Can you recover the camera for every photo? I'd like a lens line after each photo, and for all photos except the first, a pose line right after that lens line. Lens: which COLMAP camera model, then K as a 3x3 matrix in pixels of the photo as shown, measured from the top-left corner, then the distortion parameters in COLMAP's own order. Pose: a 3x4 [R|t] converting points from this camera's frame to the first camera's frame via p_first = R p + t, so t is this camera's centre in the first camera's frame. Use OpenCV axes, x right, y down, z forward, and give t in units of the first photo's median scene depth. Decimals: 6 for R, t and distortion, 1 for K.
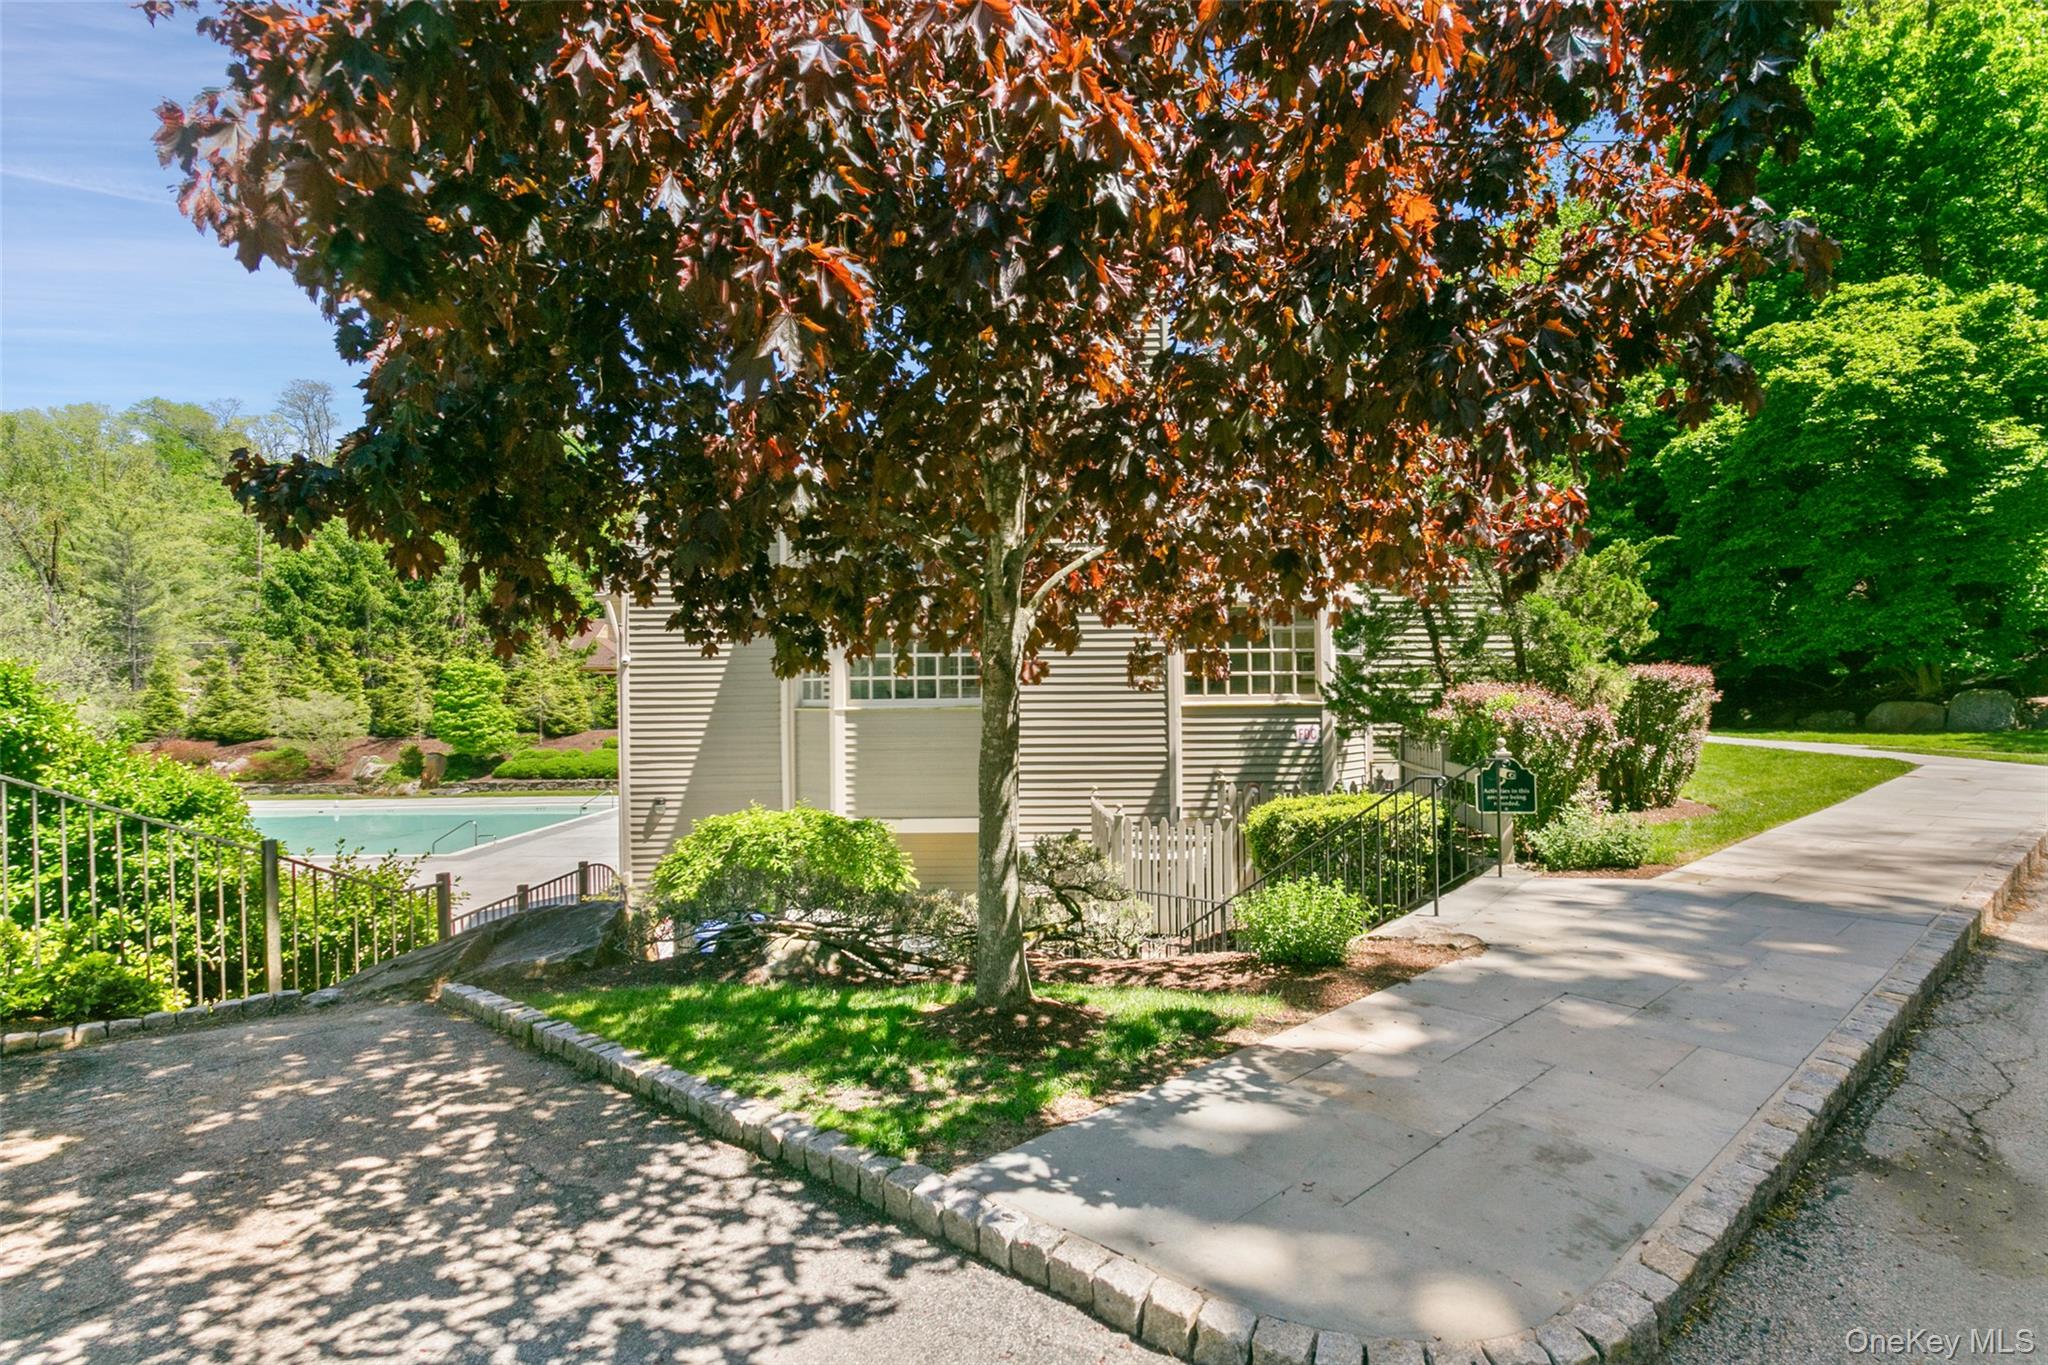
lens RADIAL K [[988.5, 0, 1025.0], [0, 988.5, 677.2], [0, 0, 1]] dist [0.001601, 0.000233]
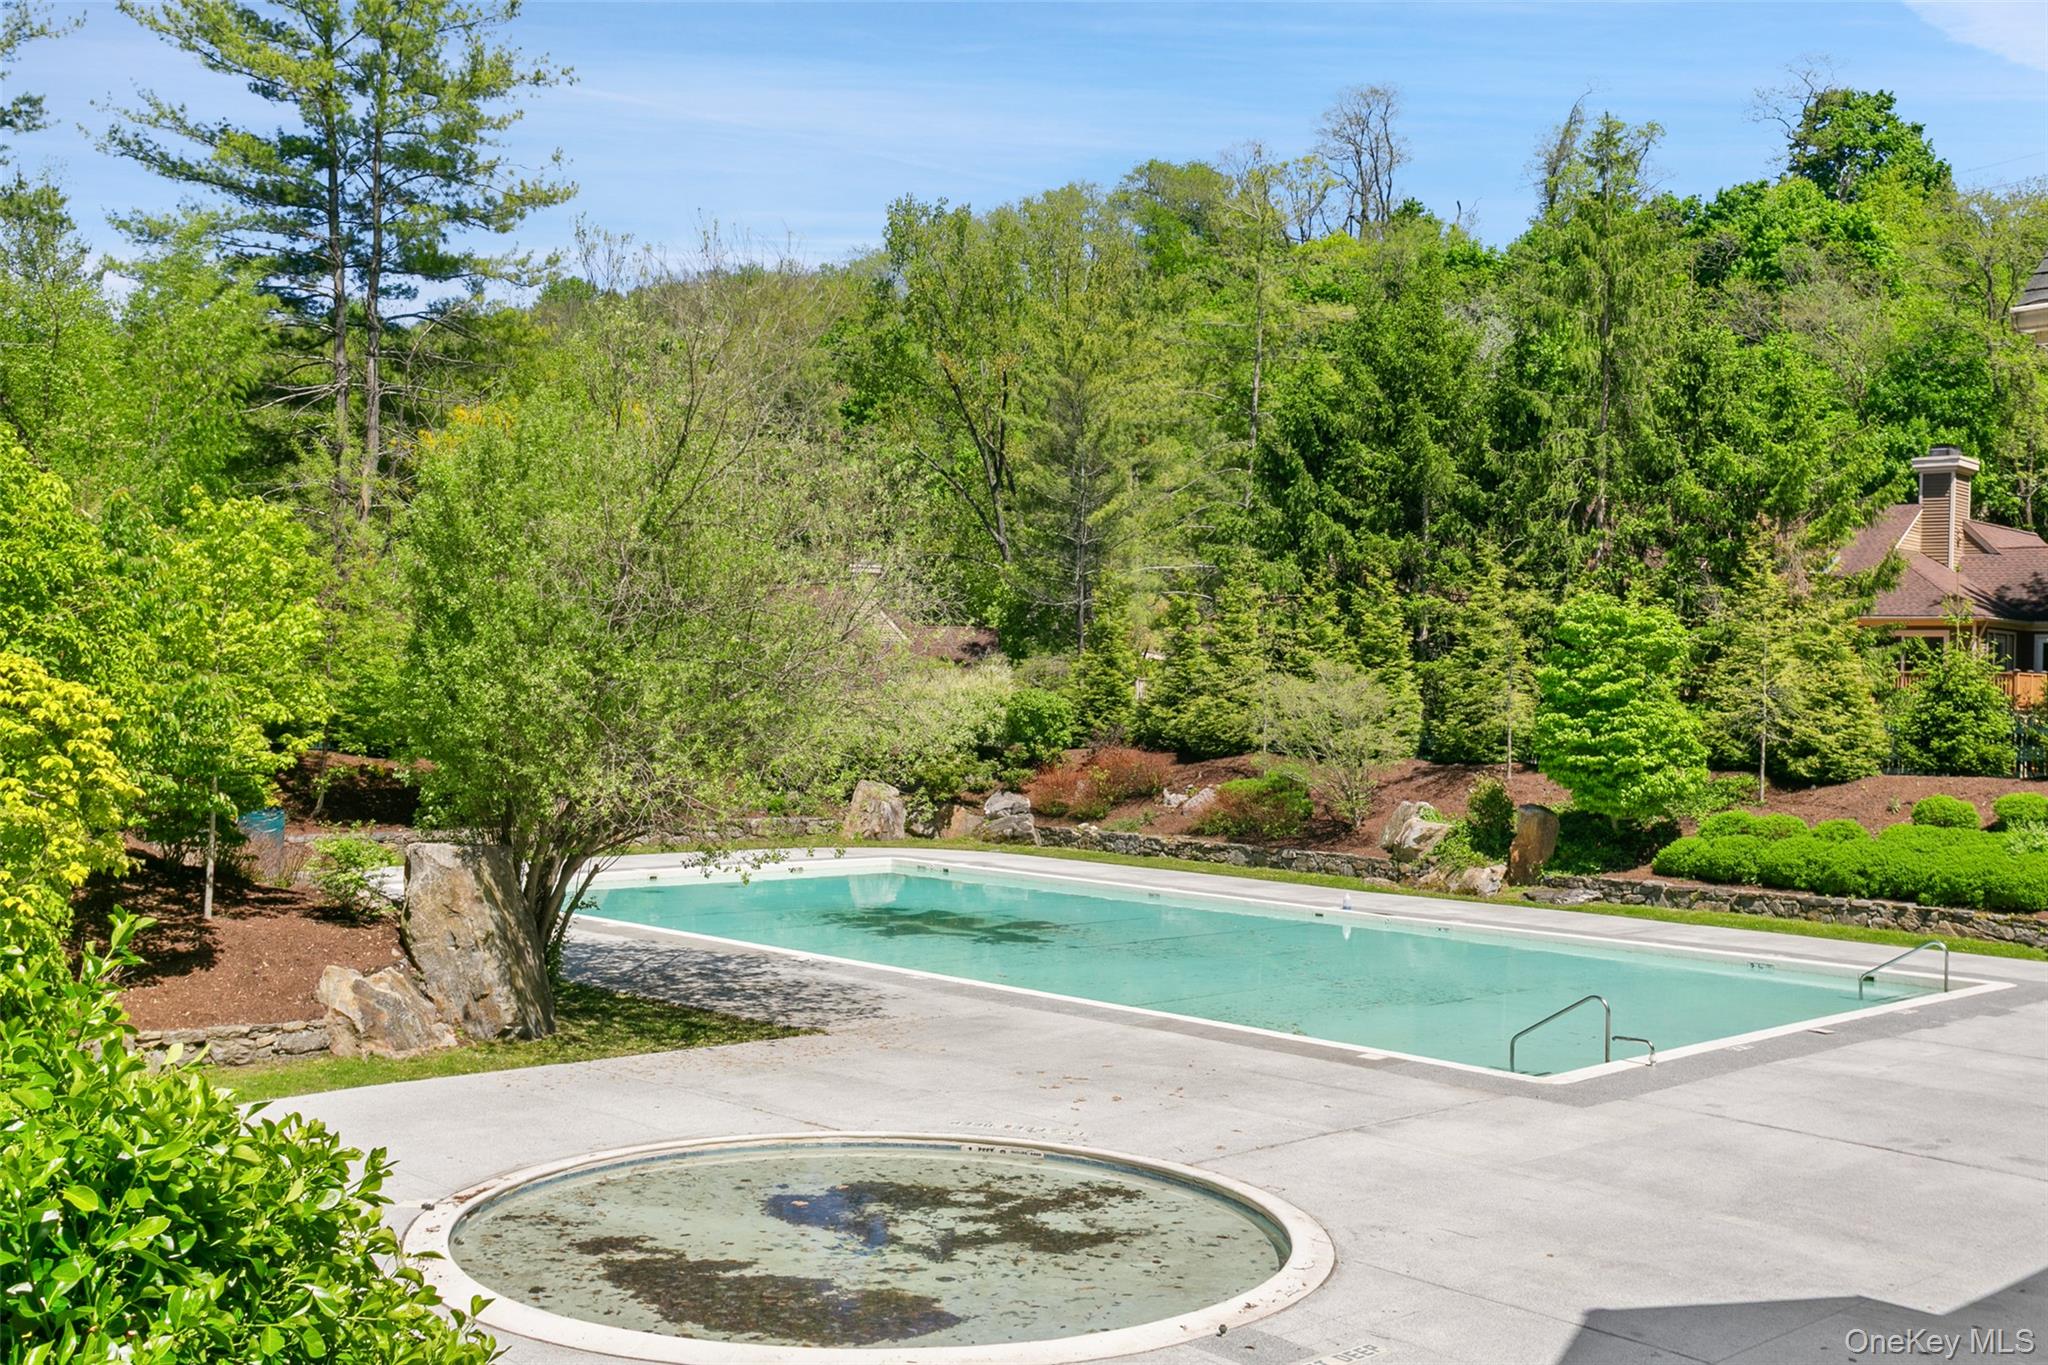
lens RADIAL K [[2128.5, 0, 1024.0], [0, 2128.5, 682.5], [0, 0, 1]] dist [0.013808, 0.010923]
pose [[0.704121, 0.028326, -0.709515, -0.071420], [-0.019458, 0.999598, 0.020597, 0.005276], [0.709813, -0.000697, 0.704390, 0.144097]]
